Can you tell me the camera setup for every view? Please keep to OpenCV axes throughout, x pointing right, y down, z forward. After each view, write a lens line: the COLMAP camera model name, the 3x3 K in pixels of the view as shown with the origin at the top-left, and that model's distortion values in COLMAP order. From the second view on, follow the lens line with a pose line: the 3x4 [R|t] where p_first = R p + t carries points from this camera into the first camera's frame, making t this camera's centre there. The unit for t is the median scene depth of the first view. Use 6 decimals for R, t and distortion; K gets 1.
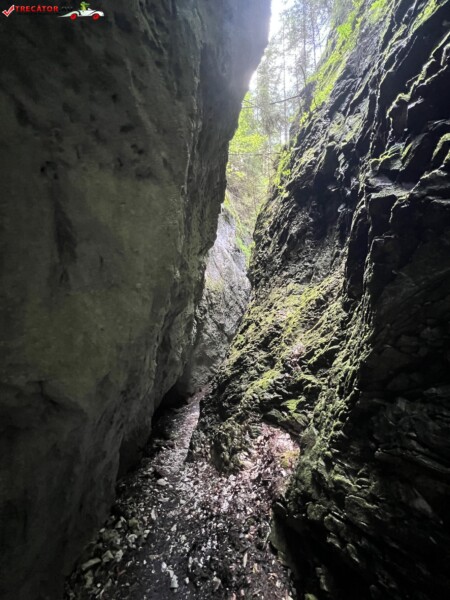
lens RADIAL K [[238.7, 0, 225.0], [0, 238.7, 300.0], [0, 0, 1]] dist [0.000048, 0.000143]
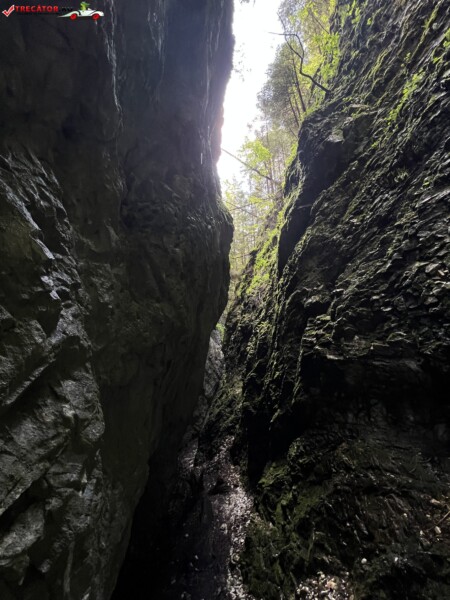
lens RADIAL K [[242.3, 0, 225.0], [0, 242.3, 300.0], [0, 0, 1]] dist [-0.001353, -0.000088]
pose [[0.994456, 0.004096, 0.105077, -0.103854], [0.019666, 0.974366, -0.224106, -0.220854], [-0.103302, 0.224930, 0.968884, -1.189796]]
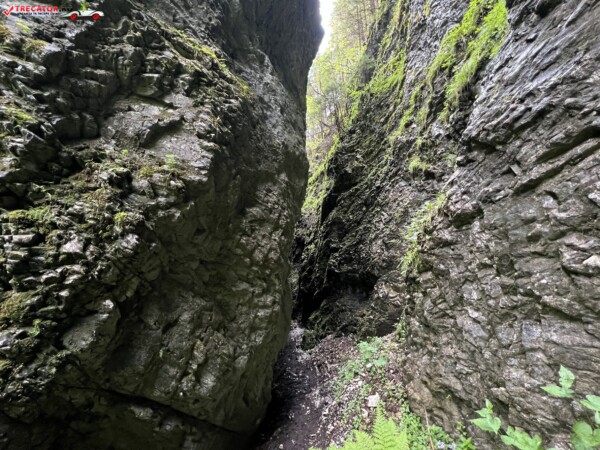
lens RADIAL K [[238.7, 0, 300.9], [0, 238.7, 226.9], [0, 0, 1]] dist [0.000048, 0.000143]
pose [[0.974859, 0.001966, 0.222814, -0.417013], [0.014210, 0.997377, -0.070972, -0.423371], [-0.222369, 0.072354, 0.972274, -2.282371]]
